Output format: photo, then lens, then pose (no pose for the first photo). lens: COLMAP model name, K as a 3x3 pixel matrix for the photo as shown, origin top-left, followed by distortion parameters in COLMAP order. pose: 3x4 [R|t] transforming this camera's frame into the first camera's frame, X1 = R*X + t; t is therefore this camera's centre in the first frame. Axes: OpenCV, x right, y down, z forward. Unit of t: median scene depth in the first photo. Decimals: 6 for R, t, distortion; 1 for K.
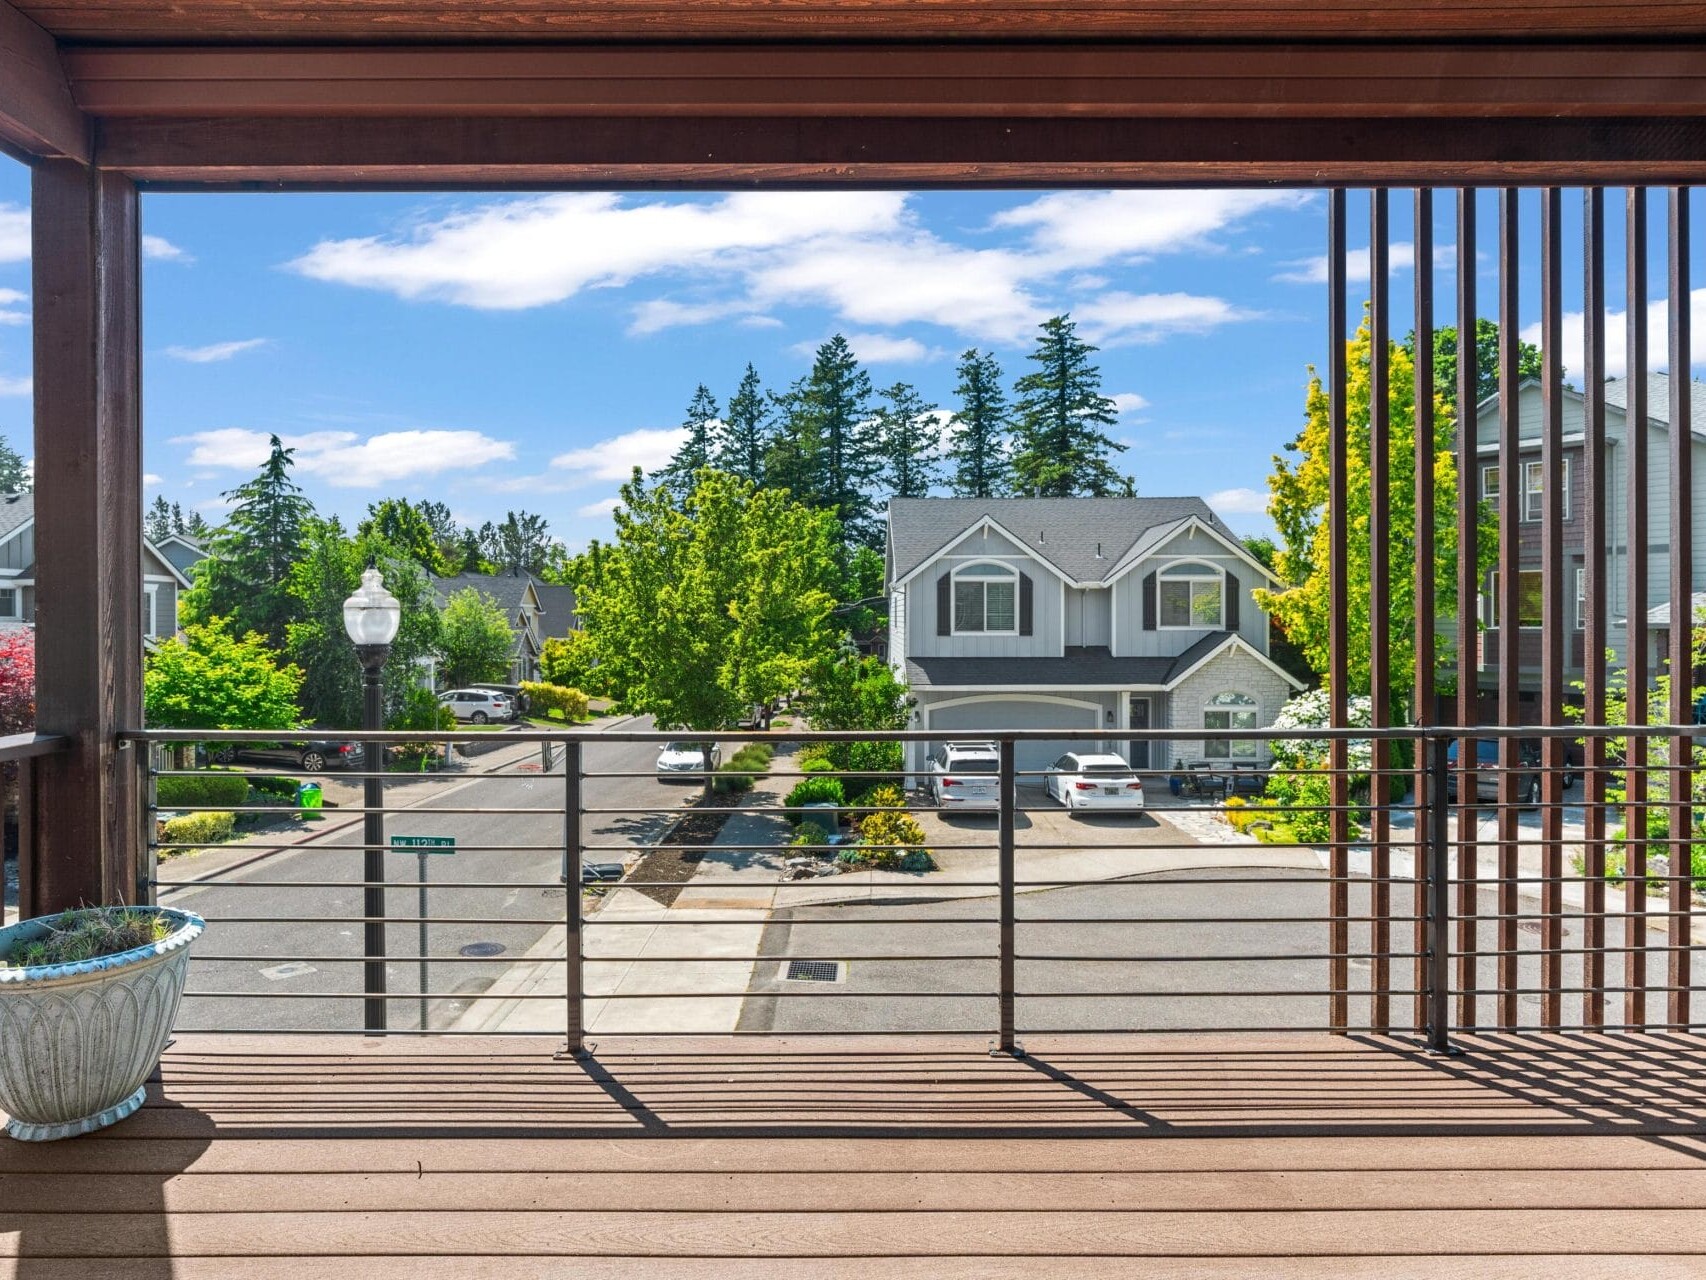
lens RADIAL K [[996.8, 0, 841.5], [0, 996.8, 613.2], [0, 0, 1]] dist [-0.001035, -0.000086]
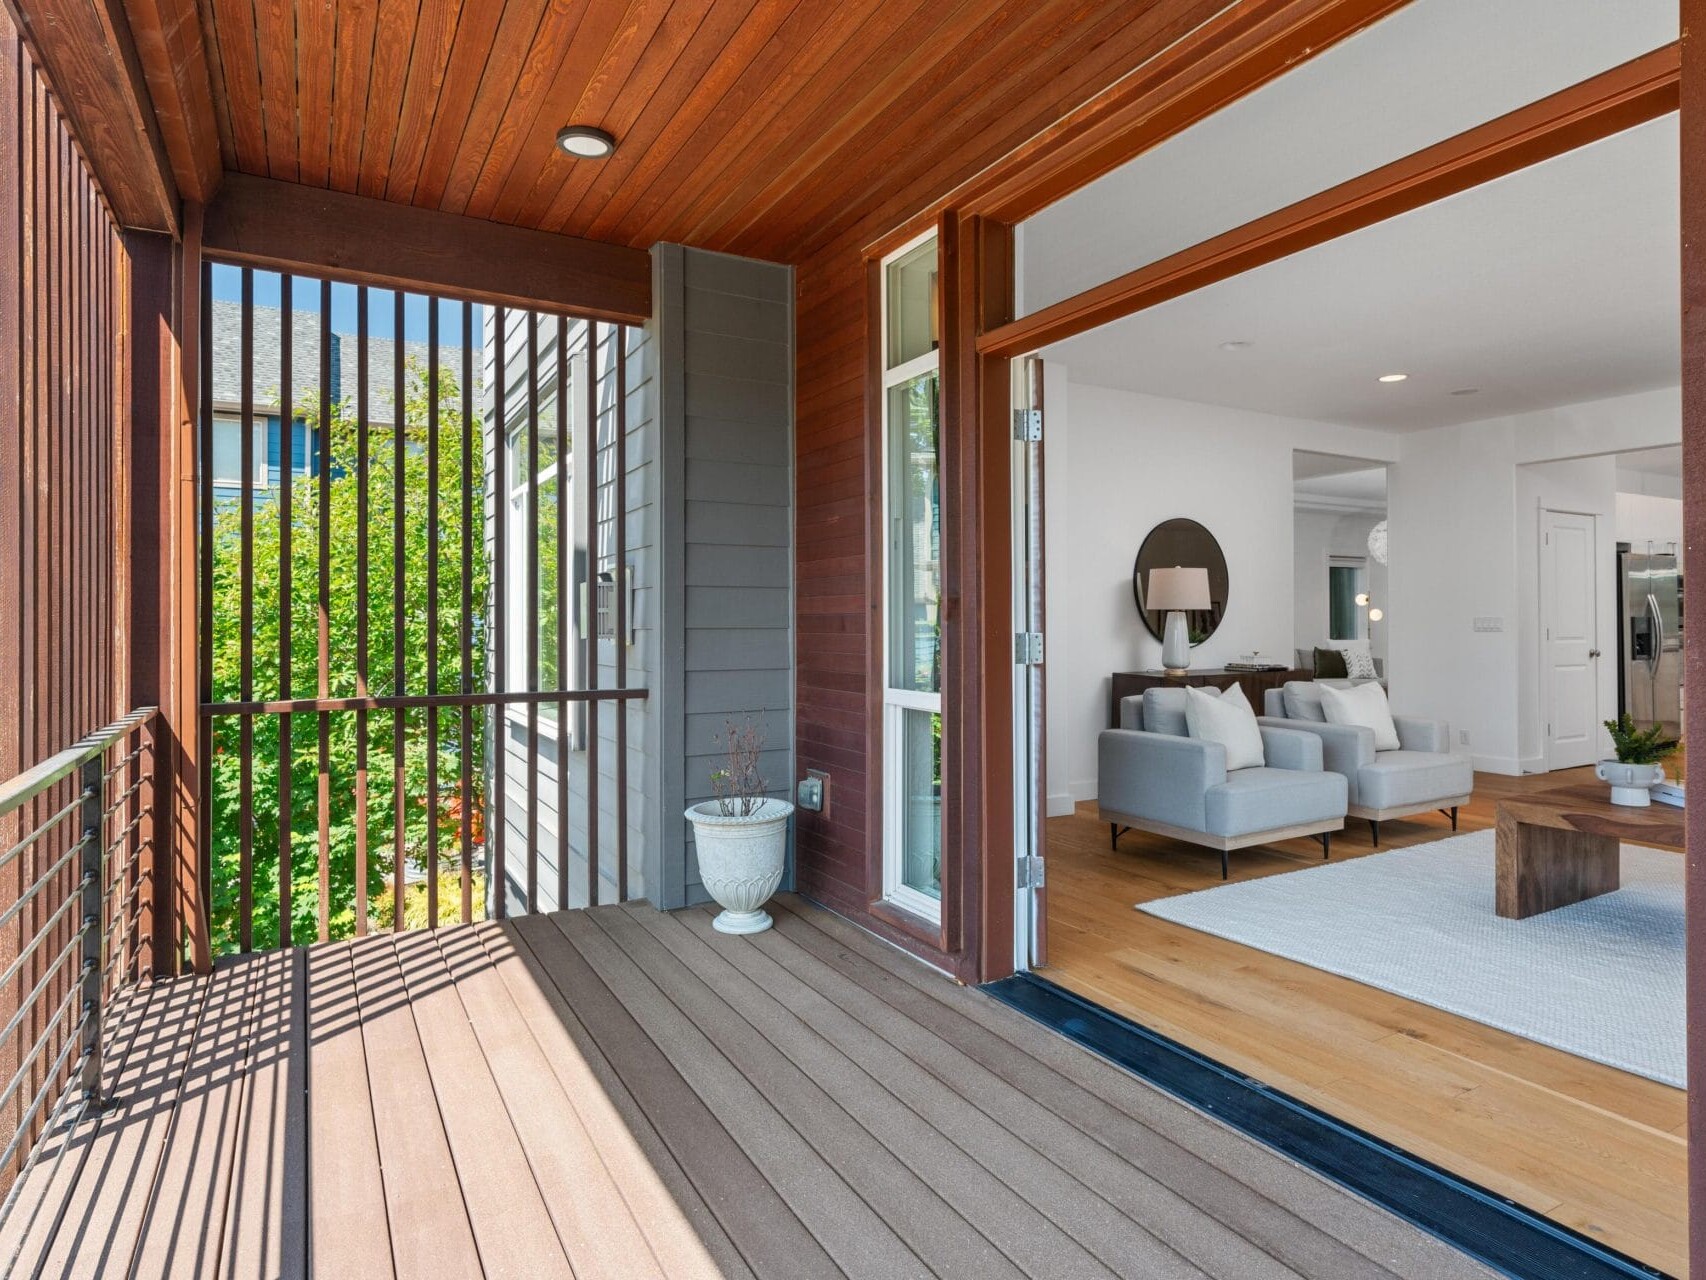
lens RADIAL K [[965.1, 0, 838.4], [0, 965.1, 619.4], [0, 0, 1]] dist [-0.003734, -0.001337]
pose [[-0.477780, 0.004335, 0.878469, -0.040768], [0.000975, 0.999990, -0.004405, 0.001033], [-0.878479, -0.001248, -0.477779, 0.075699]]
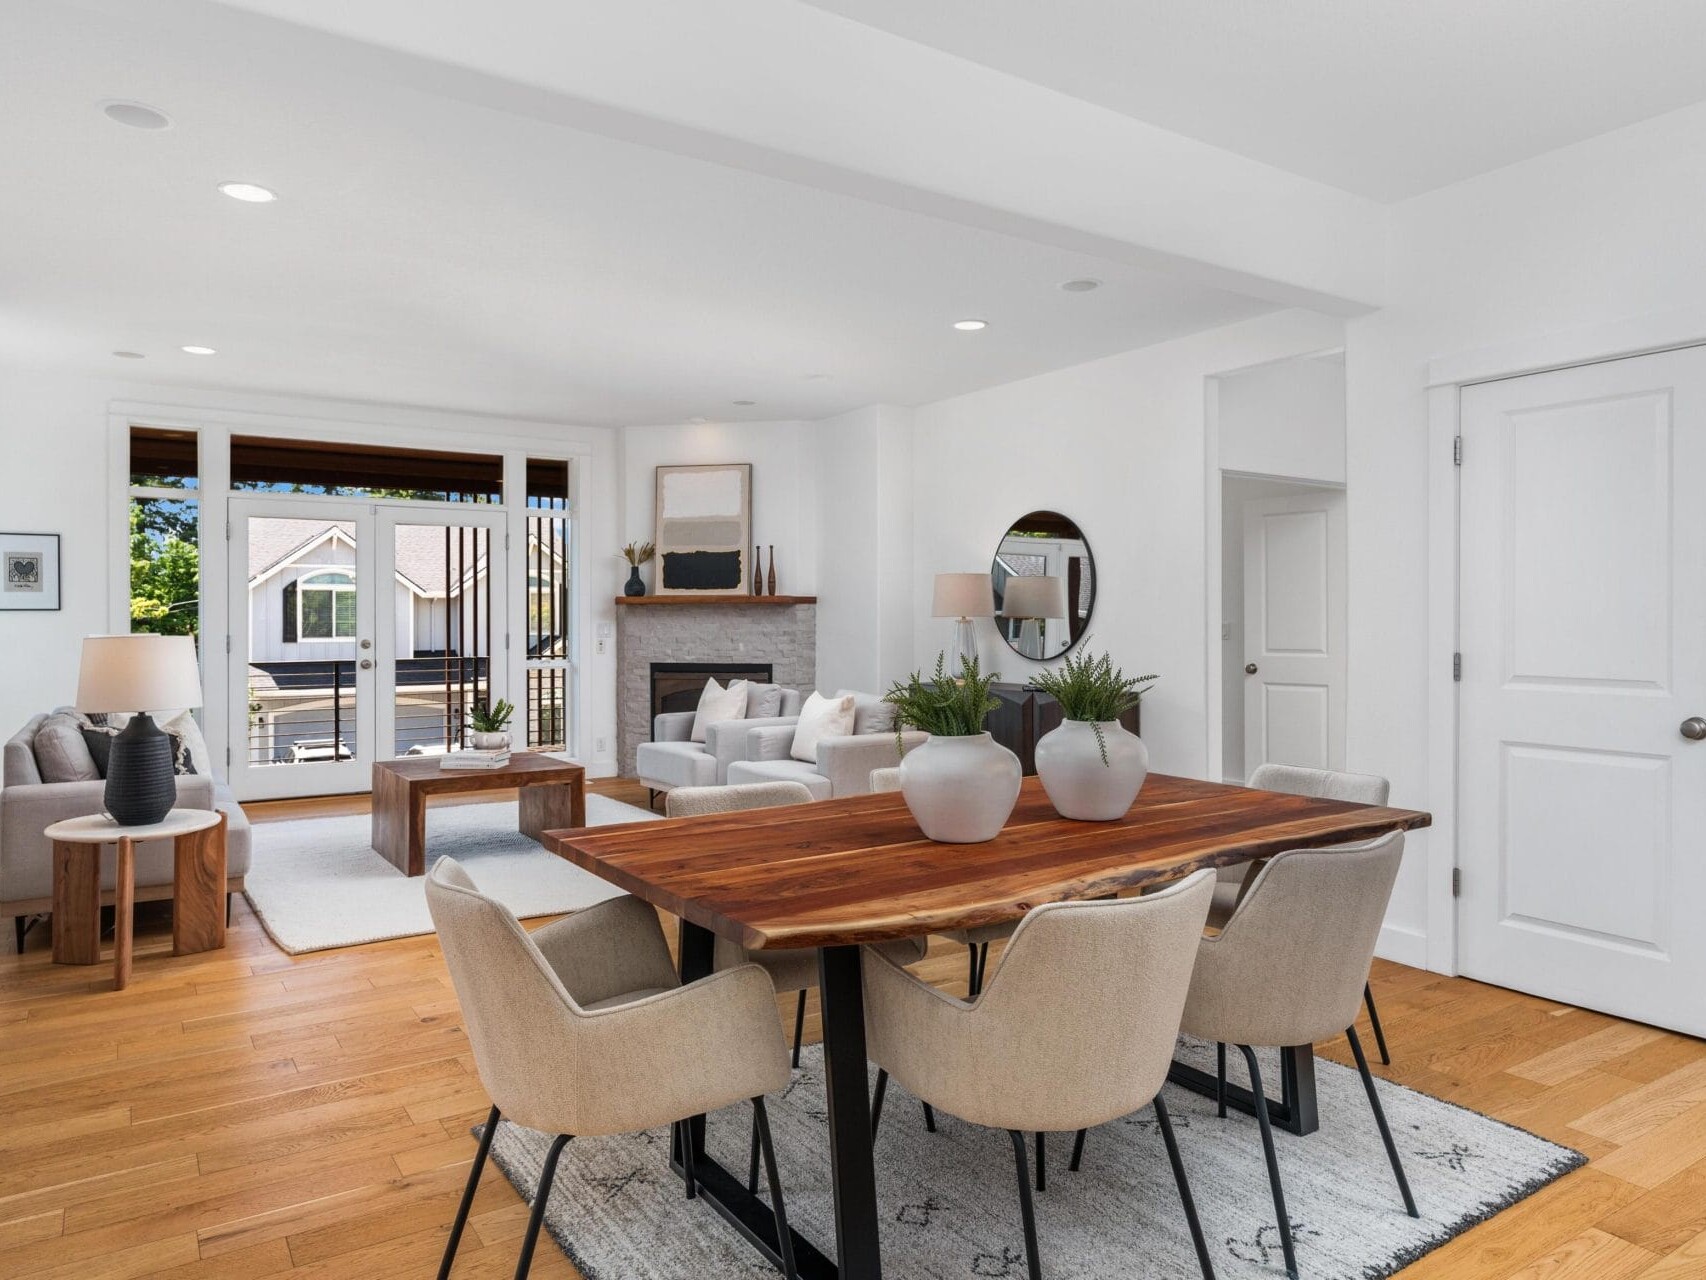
lens RADIAL K [[1122.5, 0, 849.2], [0, 1122.5, 618.1], [0, 0, 1]] dist [-0.007904, -0.002637]
pose [[0.840674, -0.000368, 0.541542, -0.036484], [0.000812, 1.000000, -0.000580, -0.001528], [-0.541542, 0.000928, 0.840673, -0.271848]]
